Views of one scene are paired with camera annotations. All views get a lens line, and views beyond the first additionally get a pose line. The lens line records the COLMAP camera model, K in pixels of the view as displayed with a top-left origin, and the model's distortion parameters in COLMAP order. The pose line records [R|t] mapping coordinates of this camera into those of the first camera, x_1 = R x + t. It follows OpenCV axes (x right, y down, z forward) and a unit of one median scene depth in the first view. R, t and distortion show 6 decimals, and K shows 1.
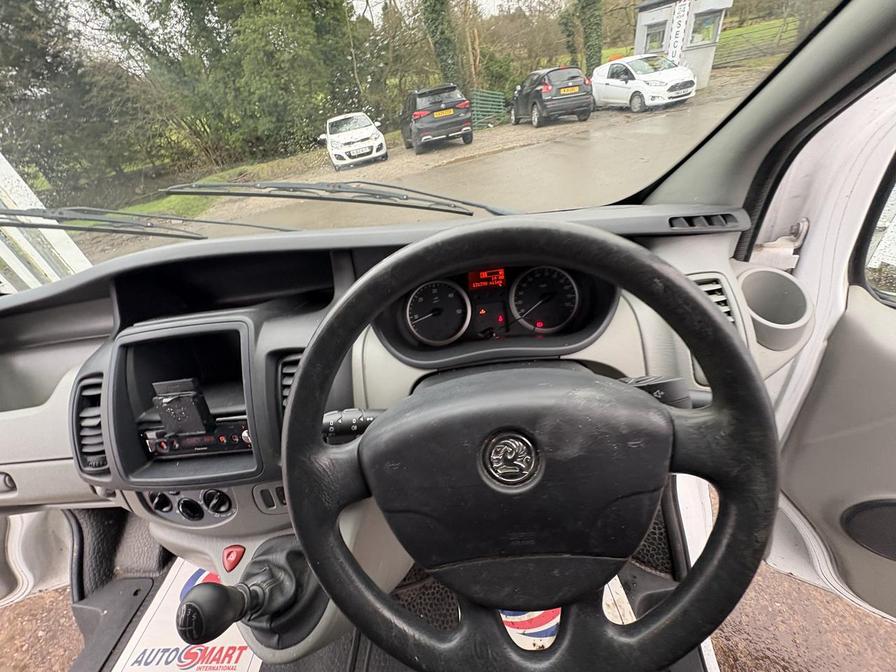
lens RADIAL K [[355.0, 0, 448.2], [0, 355.0, 336.2], [0, 0, 1]] dist [0.000353, -0.000180]
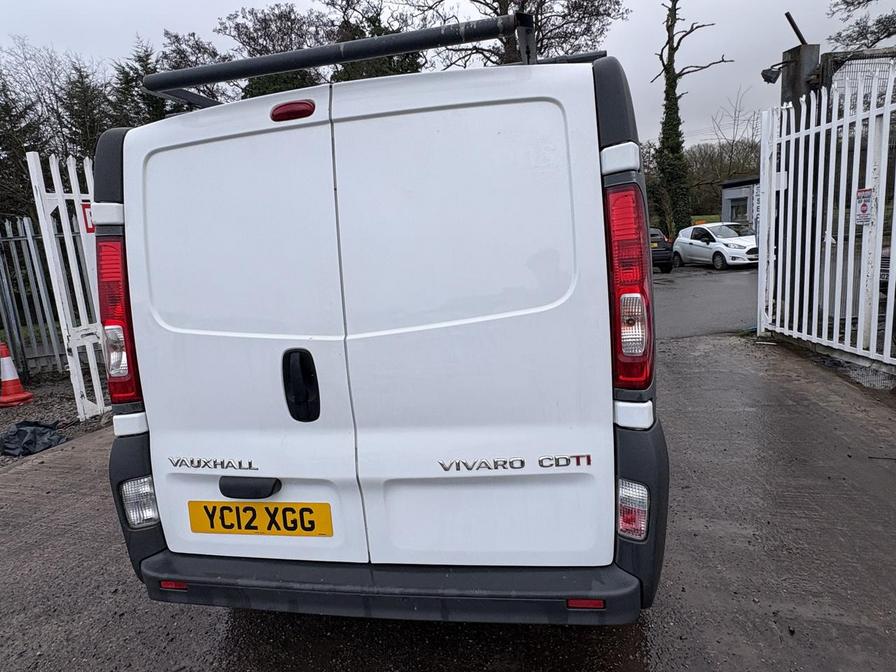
lens RADIAL K [[539.3, 0, 448.6], [0, 539.3, 329.2], [0, 0, 1]] dist [0.002700, 0.005381]
pose [[0.985509, 0.105001, -0.133216, 0.037454], [-0.151563, 0.897735, -0.413642, 2.392993], [0.076159, 0.427839, 0.900641, -3.193677]]
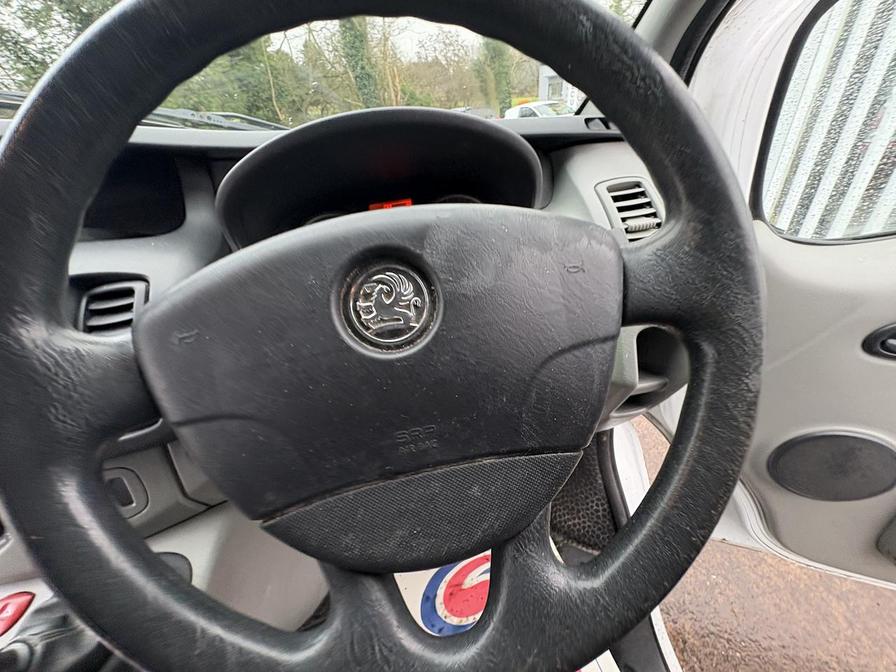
lens RADIAL K [[355.0, 0, 447.9], [0, 355.0, 337.7], [0, 0, 1]] dist [0.000353, -0.000180]
pose [[0.982682, -0.048444, 0.178854, 0.043952], [0.061798, 0.995641, -0.069859, 0.121994], [-0.174690, 0.079702, 0.981392, 0.104107]]
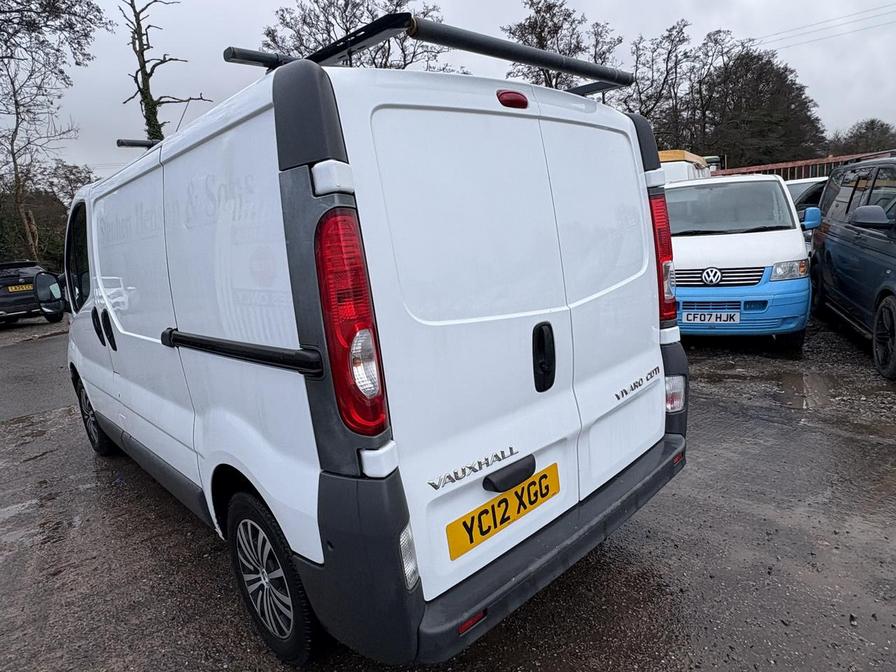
lens RADIAL K [[539.3, 0, 449.9], [0, 539.3, 332.9], [0, 0, 1]] dist [0.002700, 0.005381]
pose [[0.700362, -0.030513, 0.713136, -1.816331], [0.386015, 0.856575, -0.342450, 2.357344], [-0.600405, 0.515120, 0.611691, -2.678196]]
